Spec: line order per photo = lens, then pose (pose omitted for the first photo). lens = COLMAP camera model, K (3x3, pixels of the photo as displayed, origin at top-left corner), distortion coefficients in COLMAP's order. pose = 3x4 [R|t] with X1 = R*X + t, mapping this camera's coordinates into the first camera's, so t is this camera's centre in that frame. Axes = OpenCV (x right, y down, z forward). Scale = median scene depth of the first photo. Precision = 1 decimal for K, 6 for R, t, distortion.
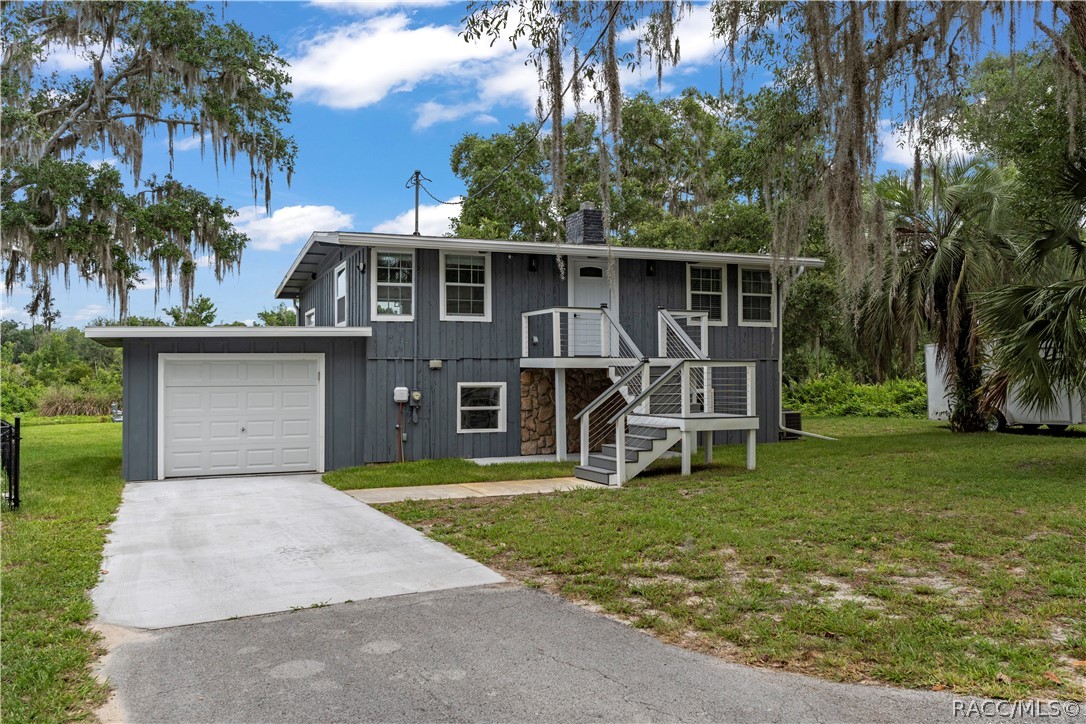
lens RADIAL K [[839.3, 0, 543.0], [0, 839.3, 362.0], [0, 0, 1]] dist [-0.001331, -0.001069]
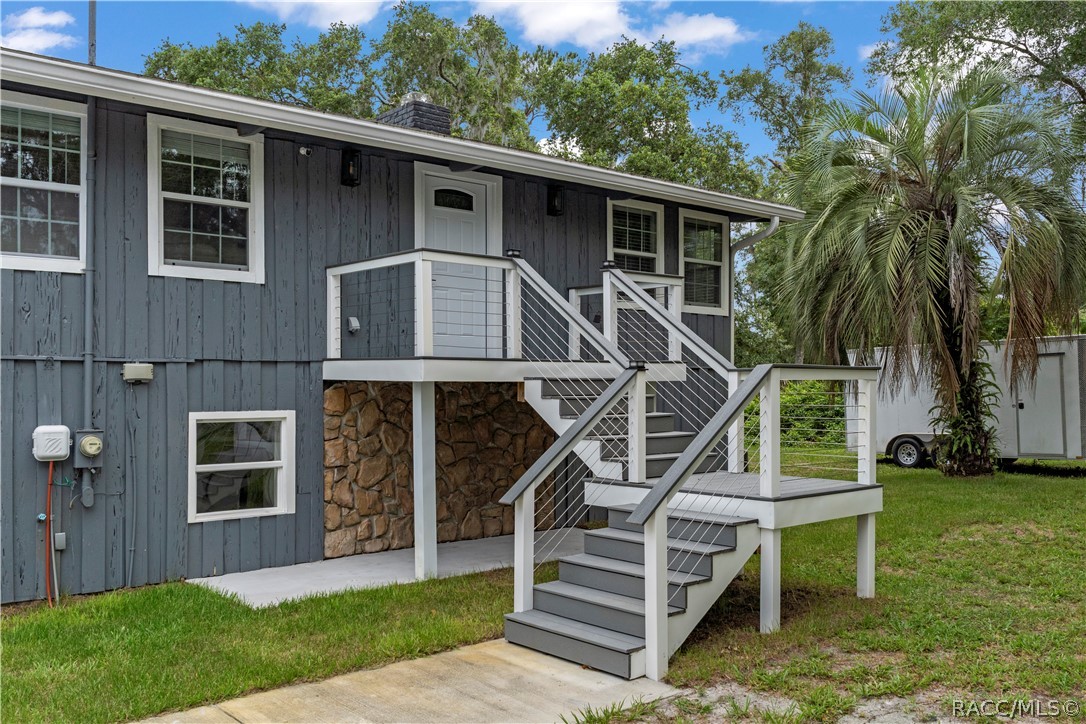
lens RADIAL K [[941.3, 0, 544.1], [0, 941.3, 381.2], [0, 0, 1]] dist [-0.004020, 0.002178]
pose [[0.954175, 0.002583, 0.299239, -0.070628], [-0.005159, 0.999956, 0.007821, 0.002430], [-0.299205, -0.009006, 0.954146, 0.452382]]
